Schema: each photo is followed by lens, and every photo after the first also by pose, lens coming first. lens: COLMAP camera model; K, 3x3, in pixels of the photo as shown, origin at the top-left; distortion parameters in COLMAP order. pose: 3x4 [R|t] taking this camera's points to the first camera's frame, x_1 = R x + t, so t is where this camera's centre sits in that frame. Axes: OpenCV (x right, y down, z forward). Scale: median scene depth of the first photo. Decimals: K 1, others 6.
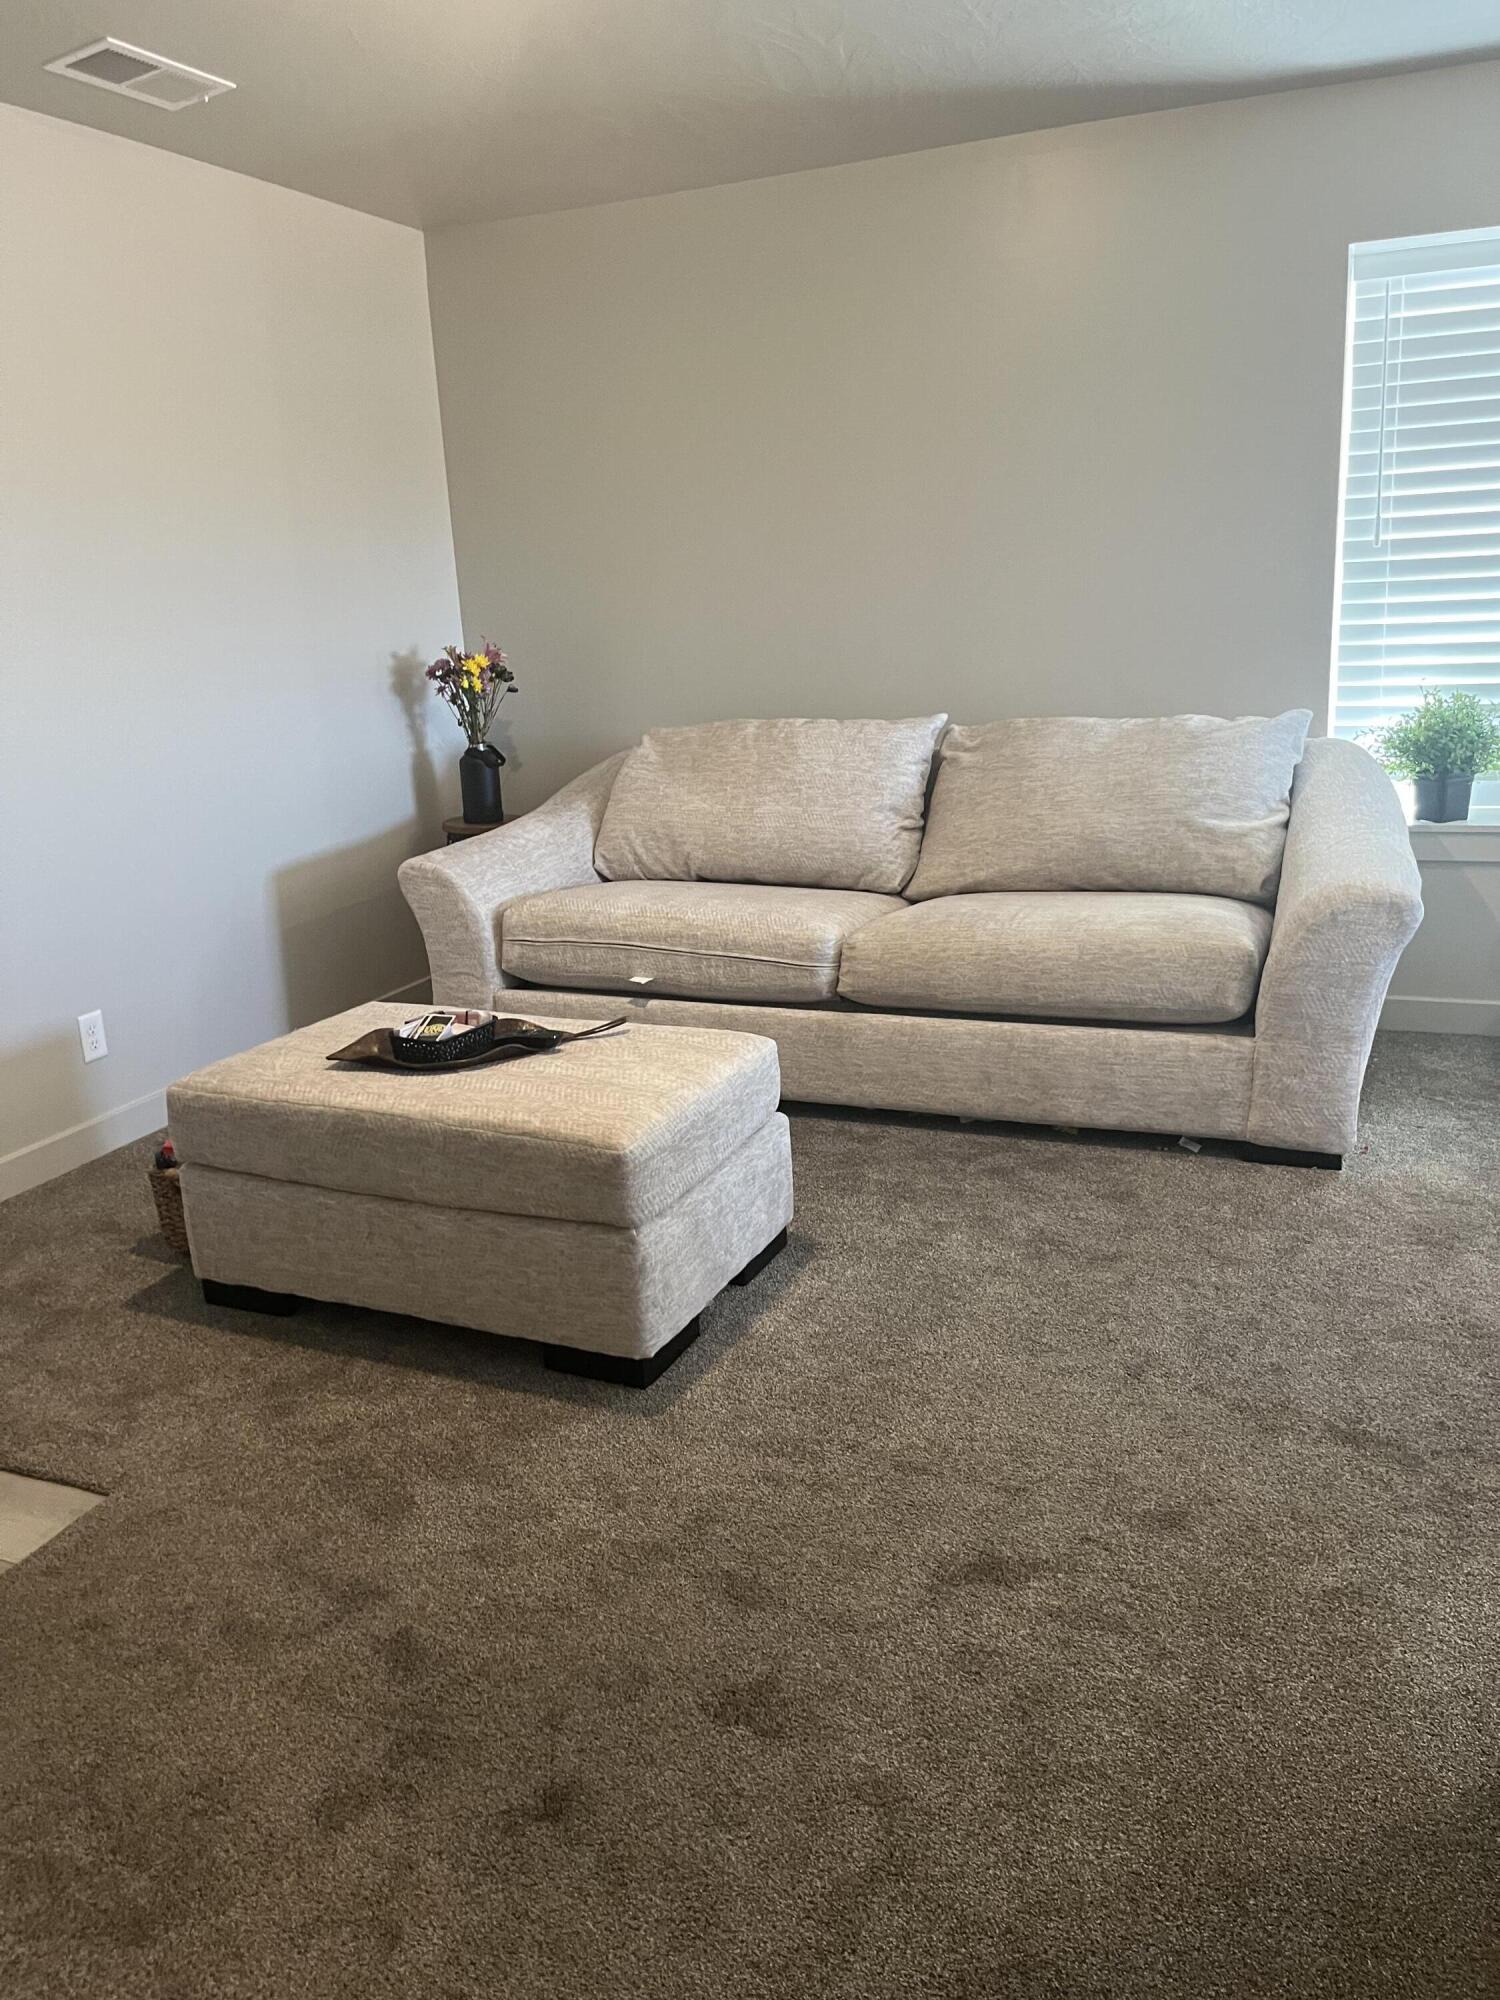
lens RADIAL K [[1515.6, 0, 751.5], [0, 1515.6, 992.9], [0, 0, 1]] dist [0.068956, -0.093009]
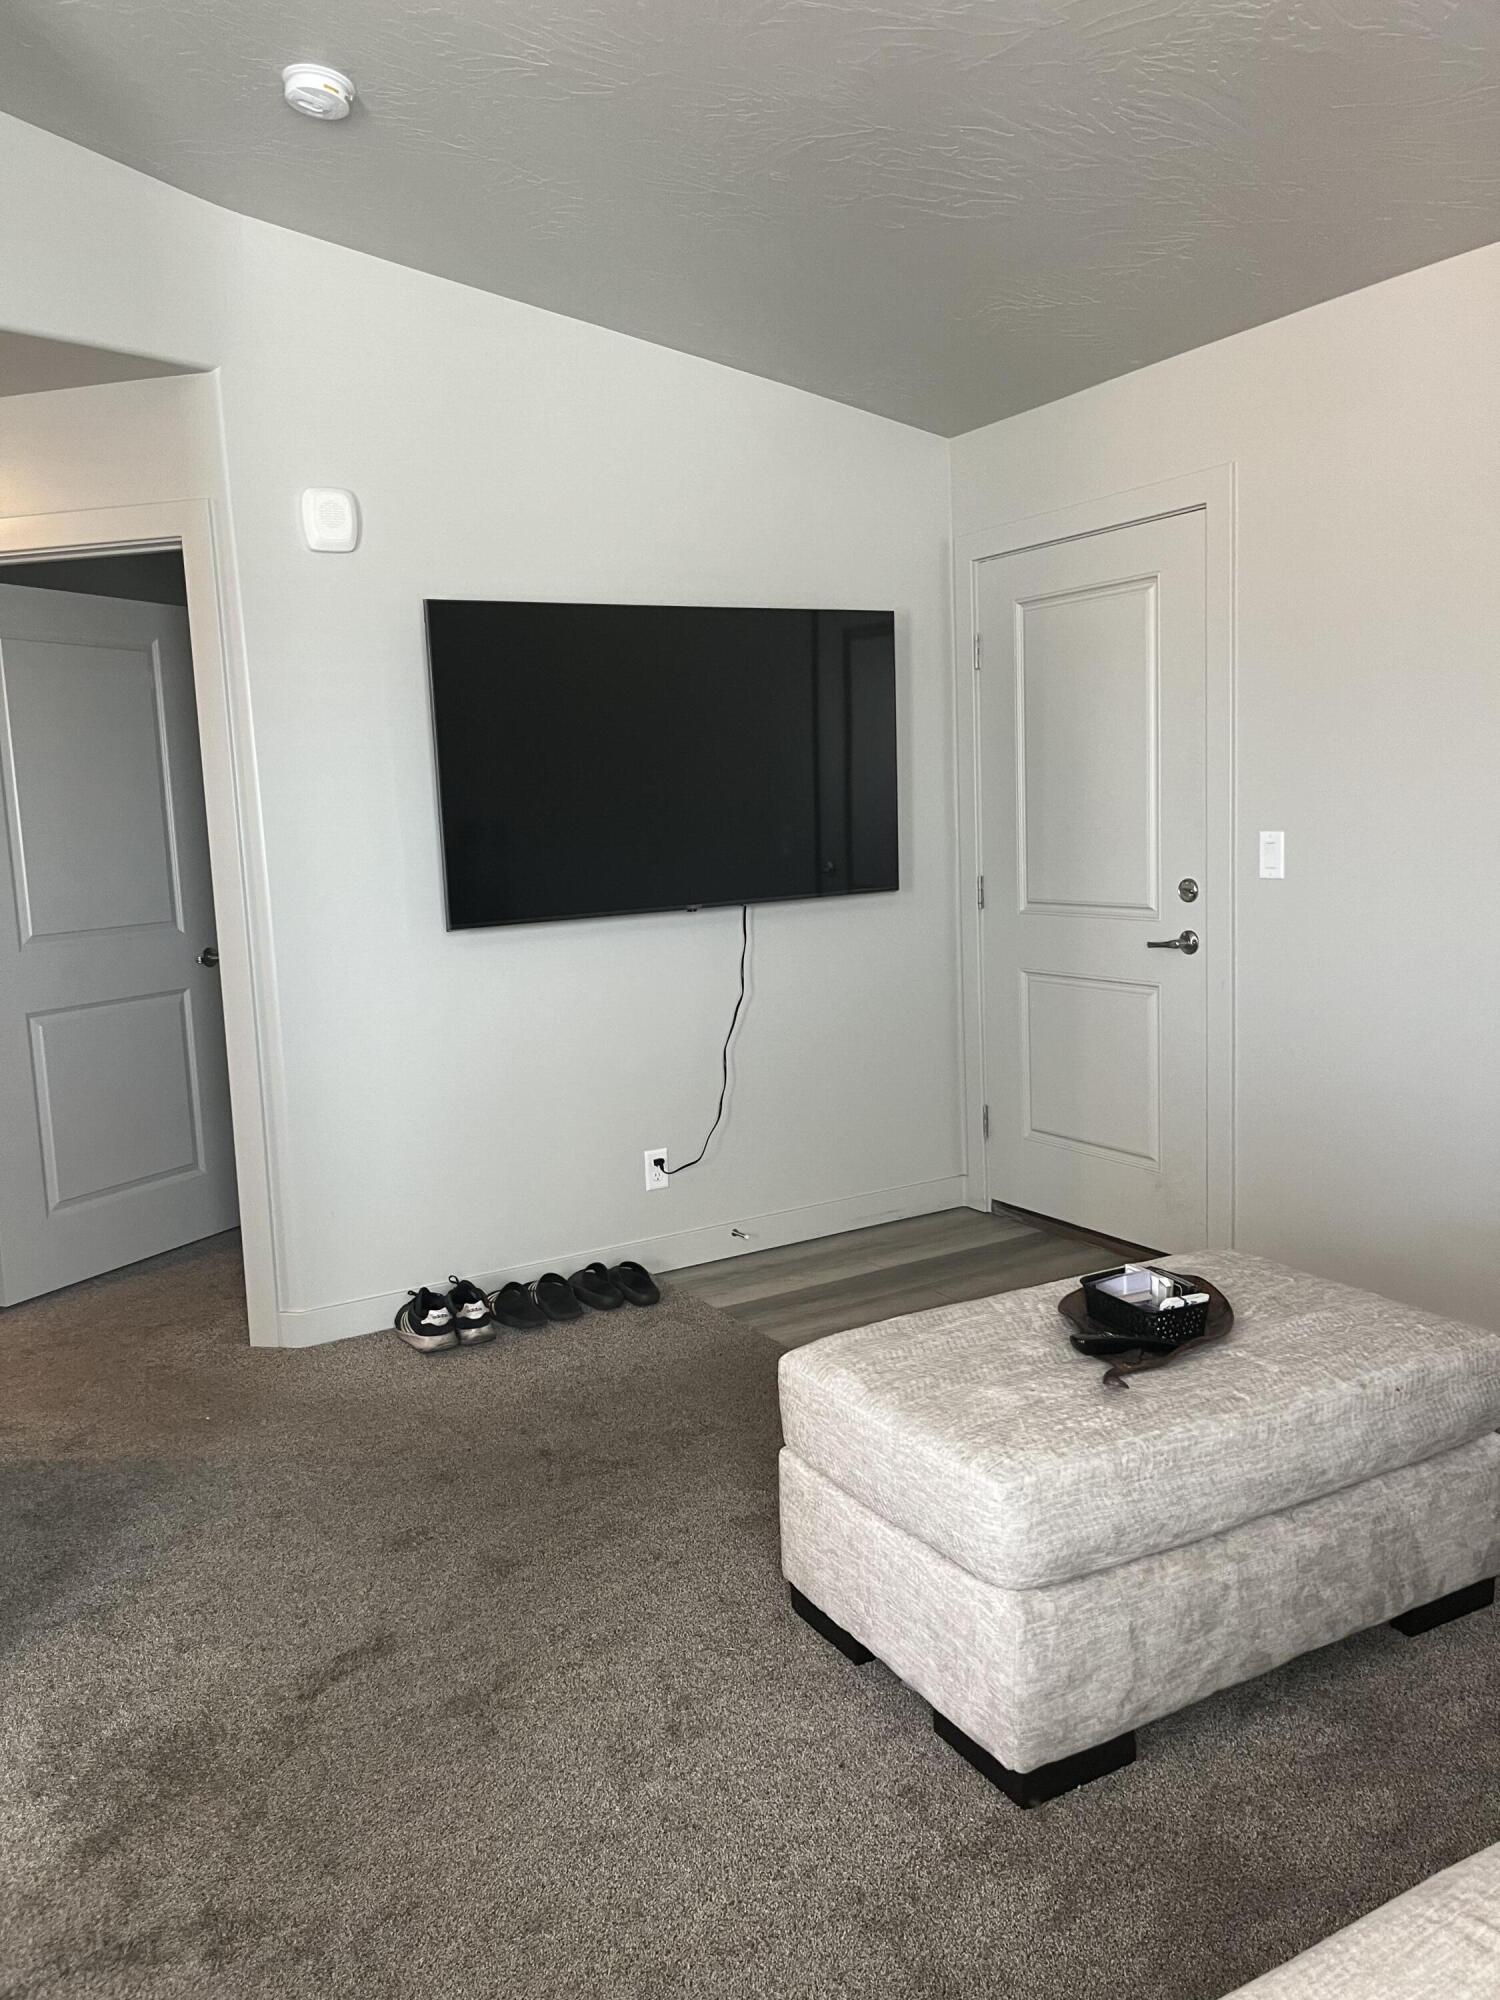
lens RADIAL K [[1515.6, 0, 745.9], [0, 1515.6, 1004.2], [0, 0, 1]] dist [0.068956, -0.093009]
pose [[-0.602938, 0.180161, -0.777179, 0.401210], [-0.128868, 0.939380, 0.317738, -0.260593], [0.787311, 0.291730, -0.543171, 0.846110]]
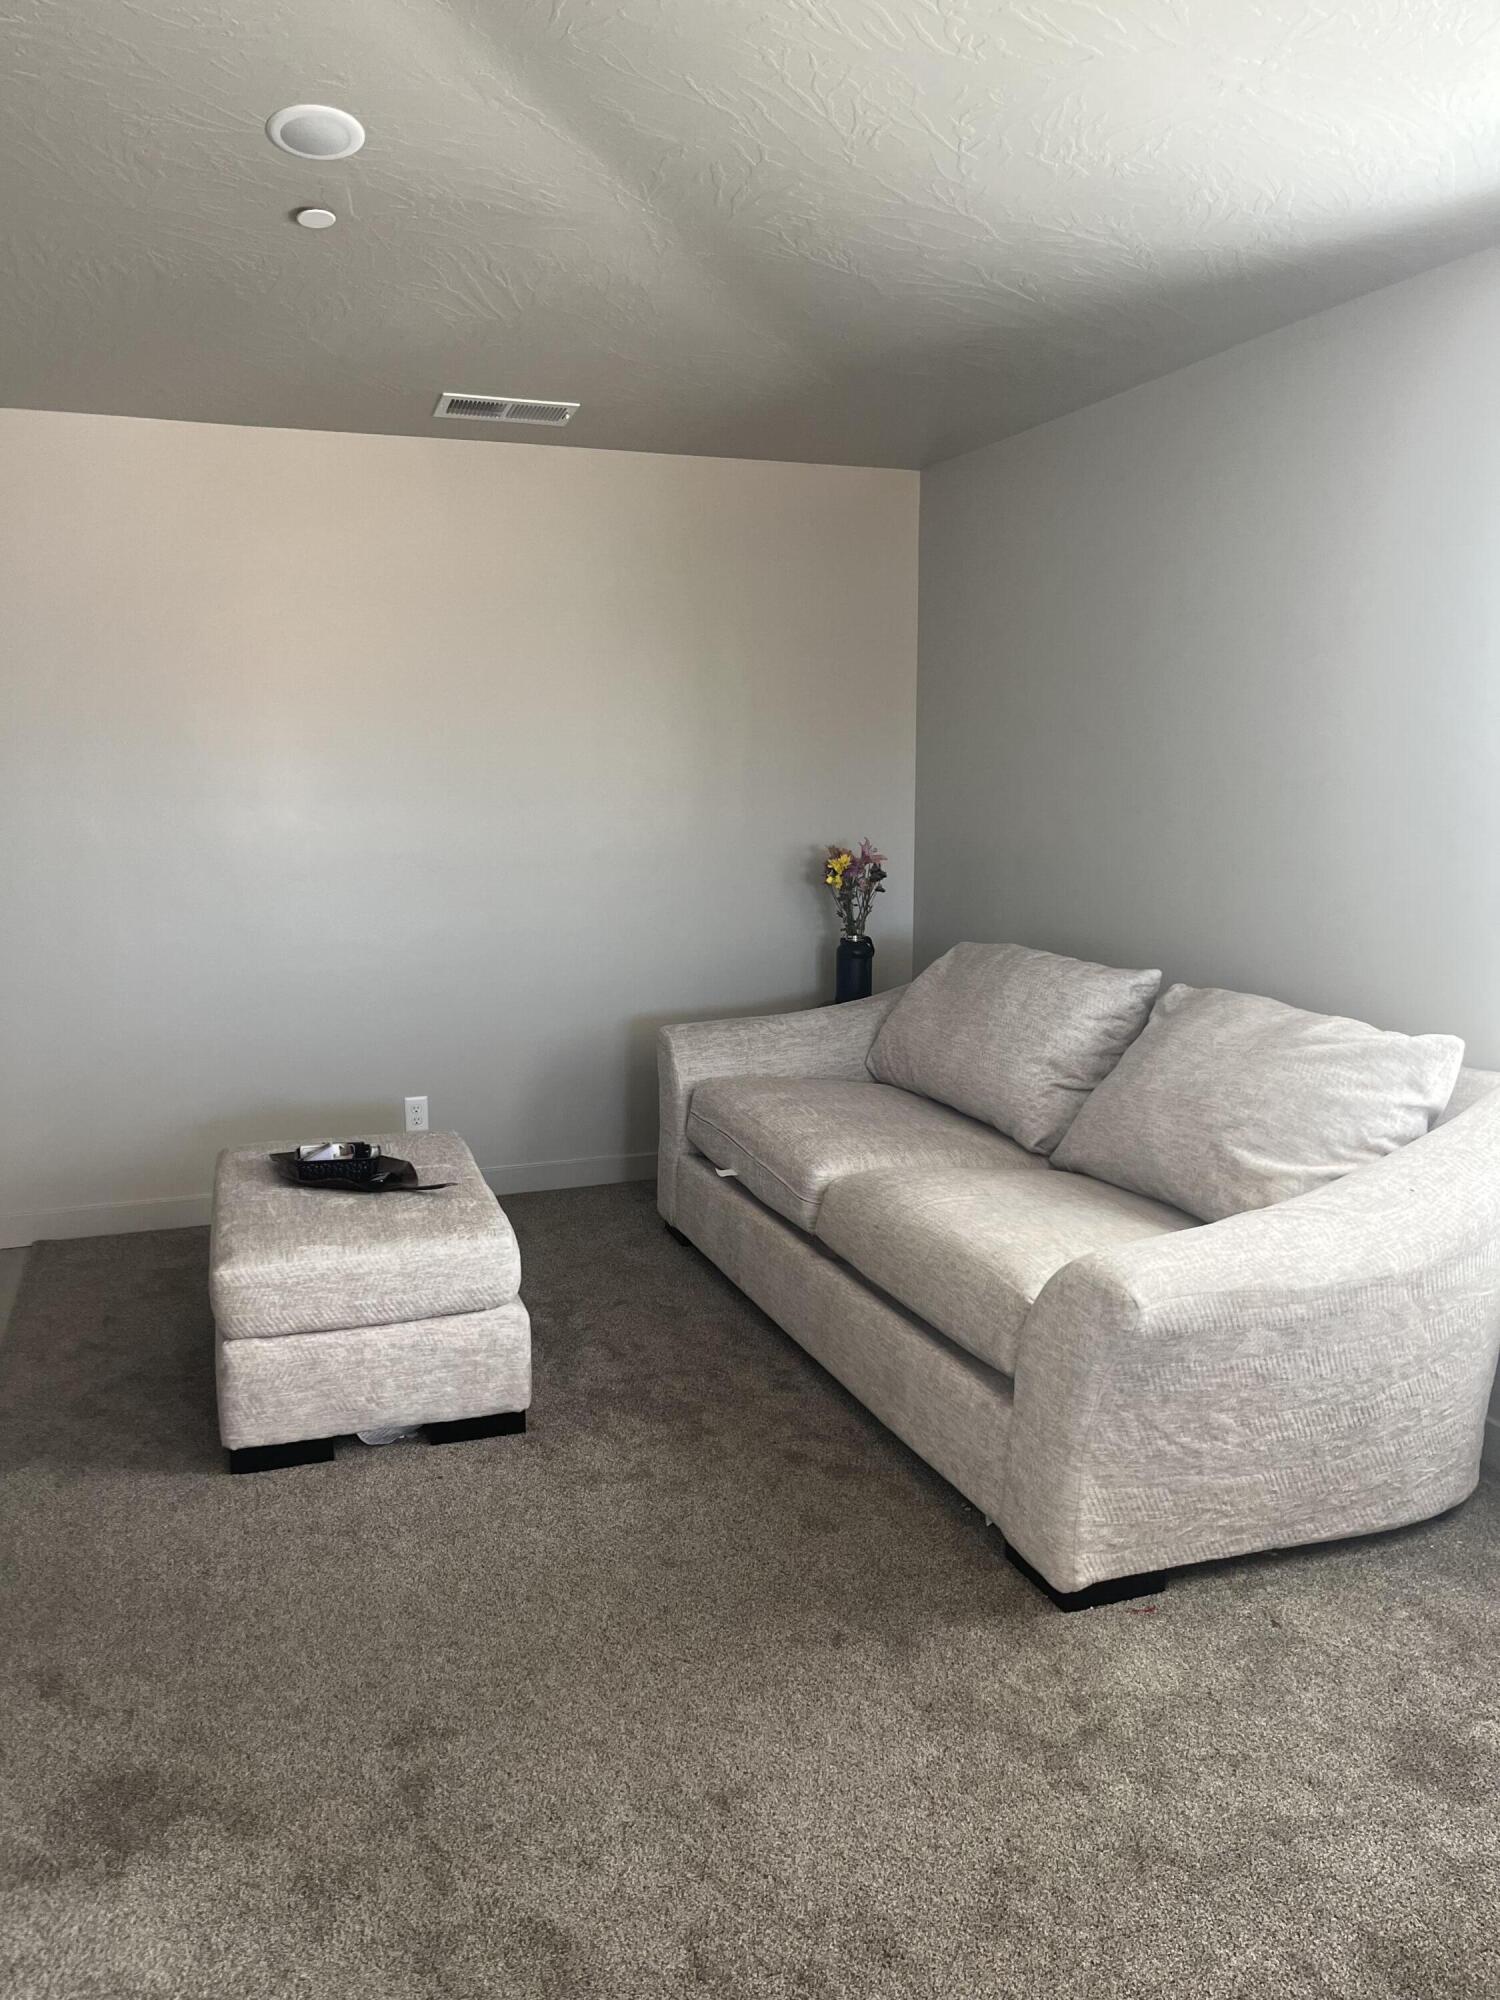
lens RADIAL K [[1515.6, 0, 732.4], [0, 1515.6, 1000.0], [0, 0, 1]] dist [0.068956, -0.093009]
pose [[0.674484, 0.158850, -0.720997, 0.618164], [-0.216248, 0.976255, 0.012791, -0.128885], [0.705909, 0.147287, 0.692820, 0.225678]]
